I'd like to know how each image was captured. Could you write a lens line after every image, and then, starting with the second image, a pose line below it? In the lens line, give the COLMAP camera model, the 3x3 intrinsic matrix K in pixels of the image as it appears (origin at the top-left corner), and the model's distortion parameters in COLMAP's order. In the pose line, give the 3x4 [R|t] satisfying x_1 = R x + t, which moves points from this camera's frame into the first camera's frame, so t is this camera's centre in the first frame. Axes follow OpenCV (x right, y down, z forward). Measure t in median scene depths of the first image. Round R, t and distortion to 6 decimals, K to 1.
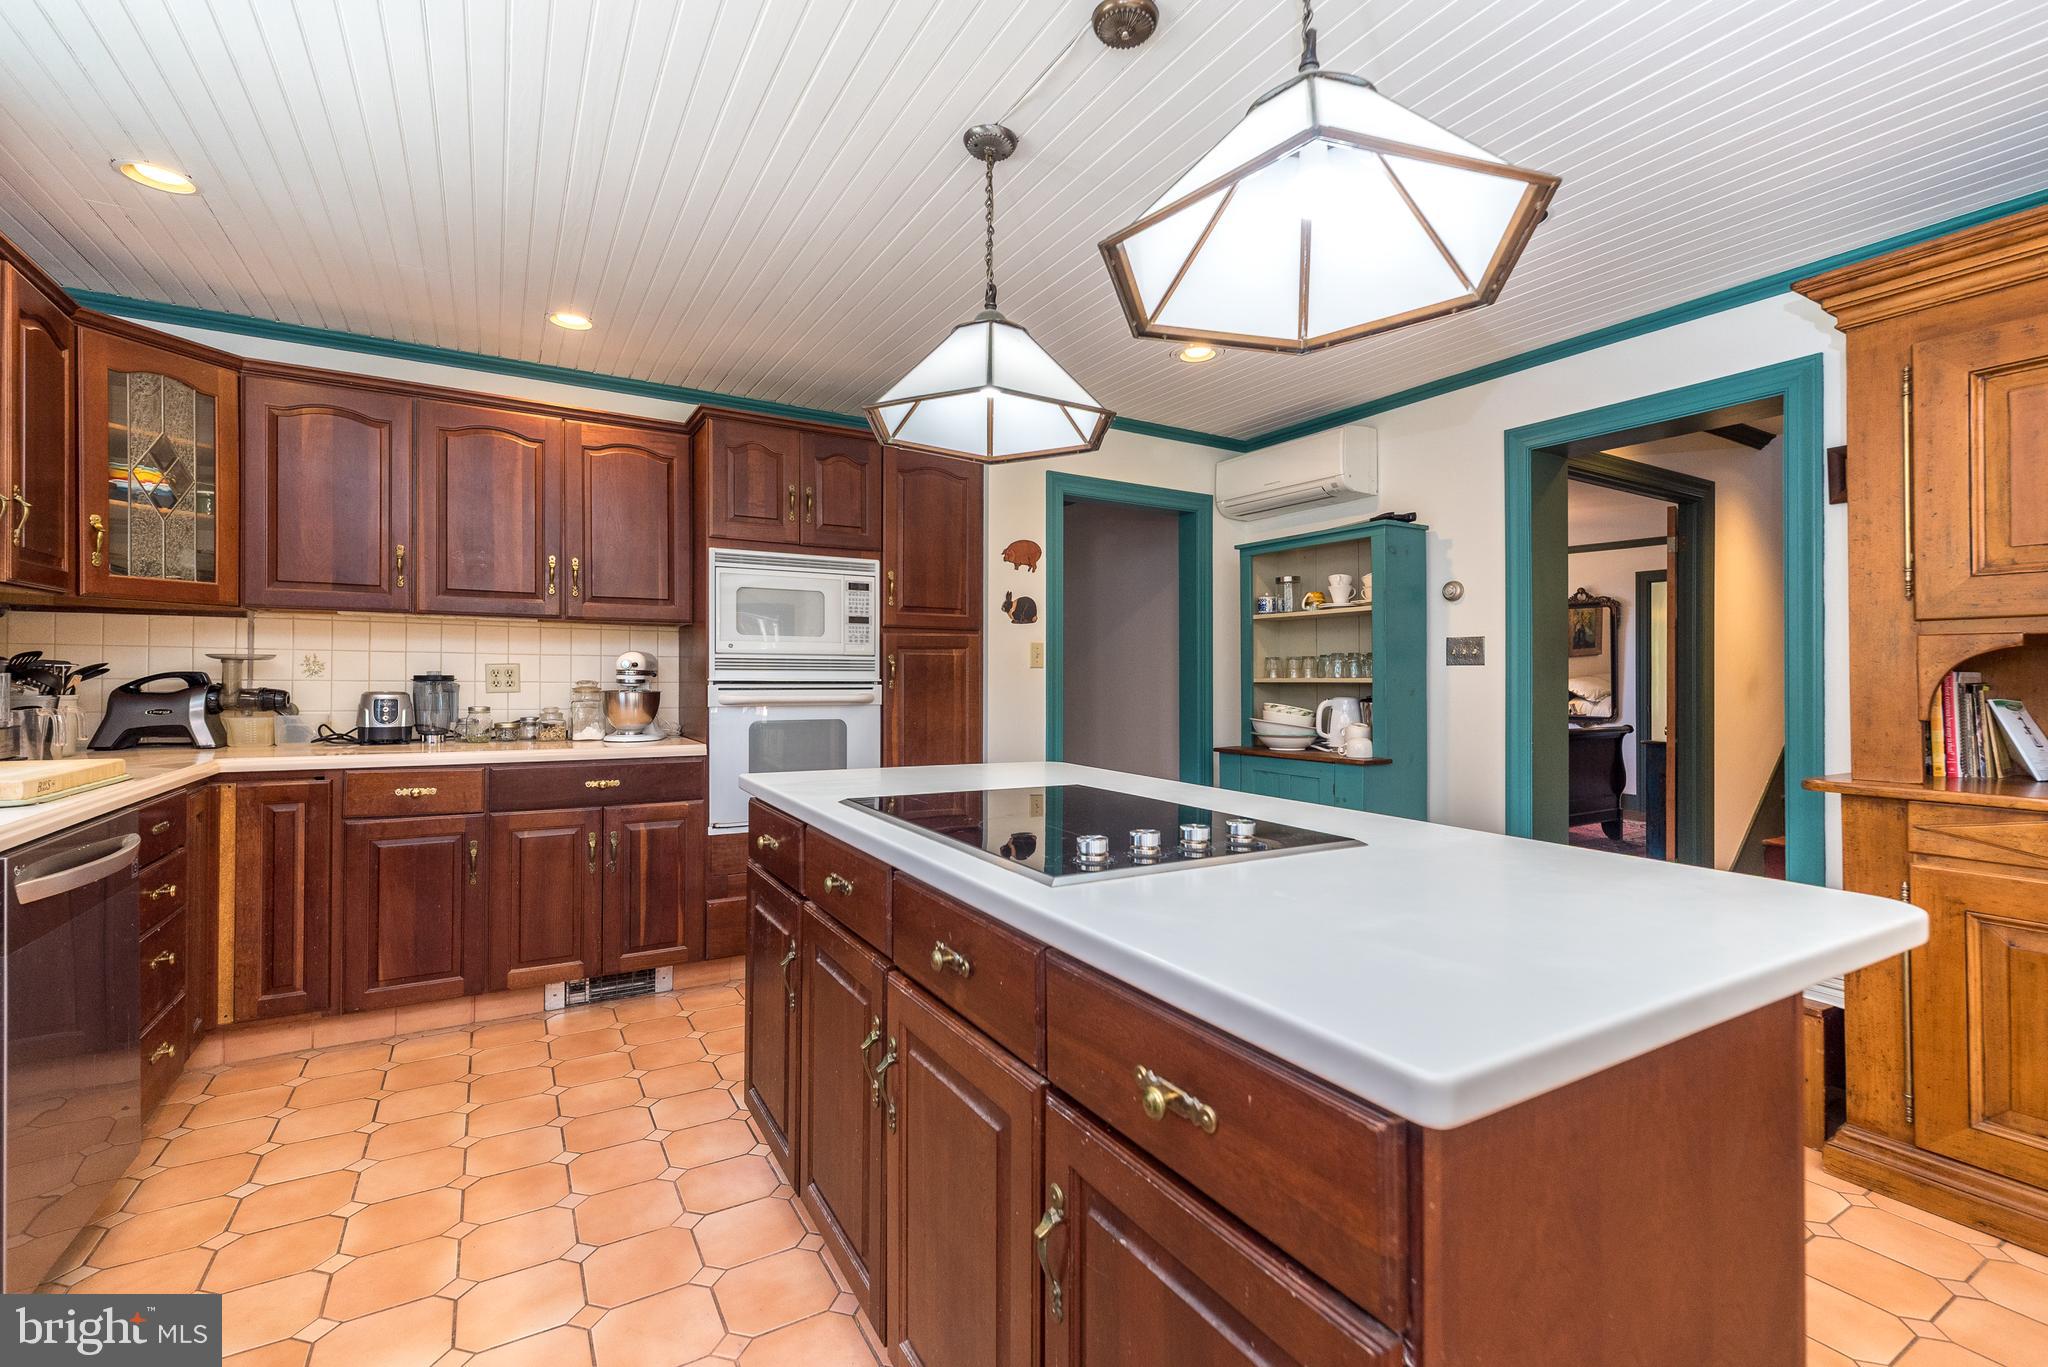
lens RADIAL K [[887.9, 0, 1026.9], [0, 887.9, 673.7], [0, 0, 1]] dist [-0.000379, -0.000094]
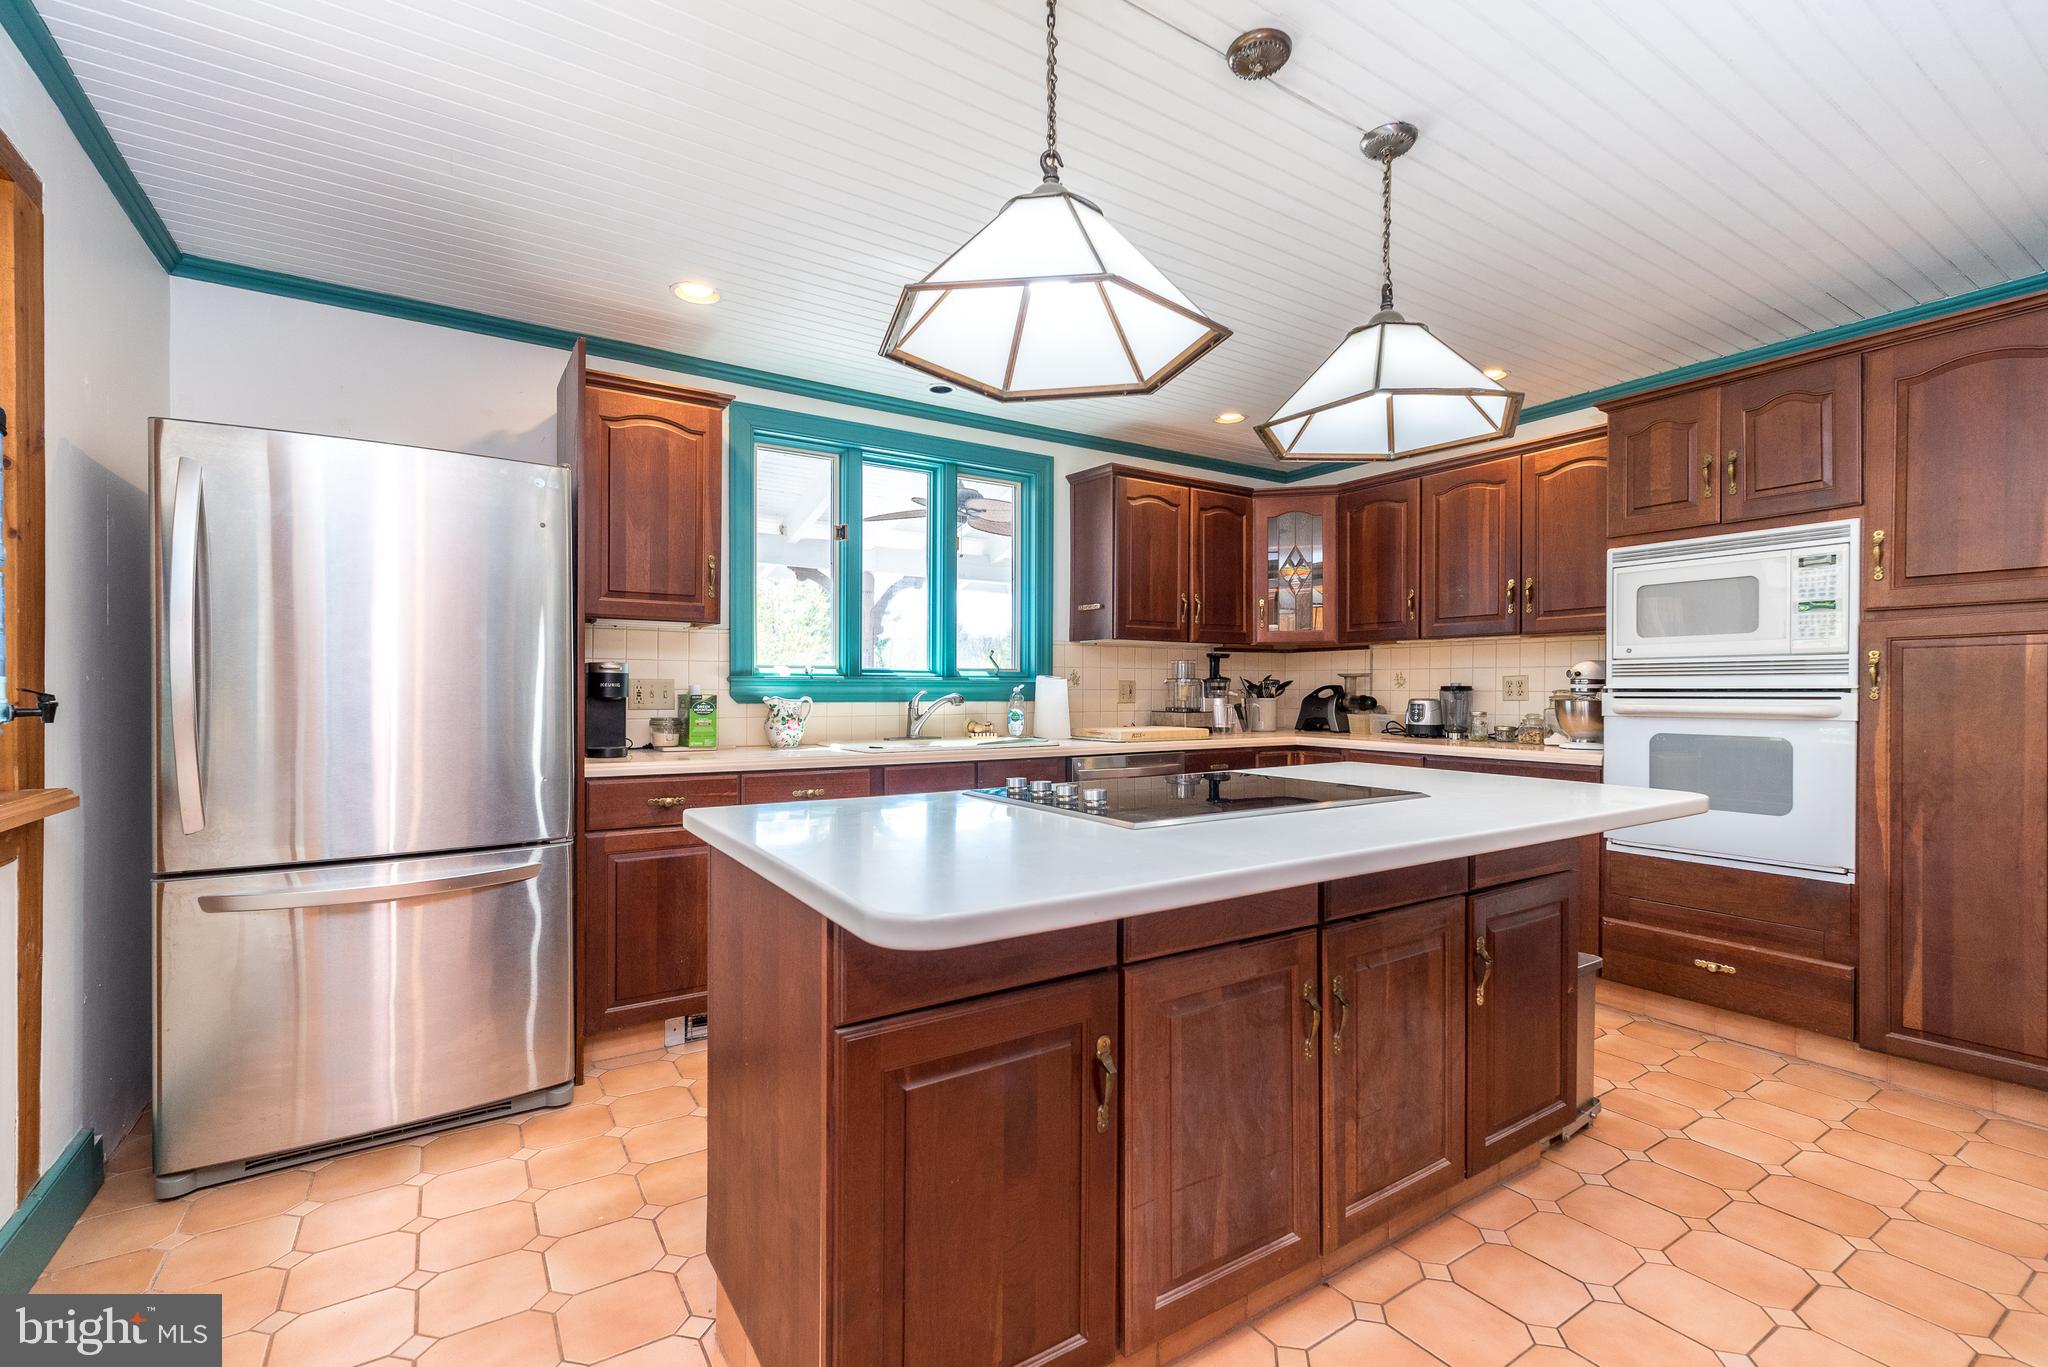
lens RADIAL K [[889.3, 0, 1033.7], [0, 889.3, 691.3], [0, 0, 1]] dist [0.009190, 0.000048]
pose [[0.041811, -0.005791, -0.999109, 0.576156], [0.002989, 0.999979, -0.005671, 0.014605], [0.999121, -0.002750, 0.041827, 0.340500]]
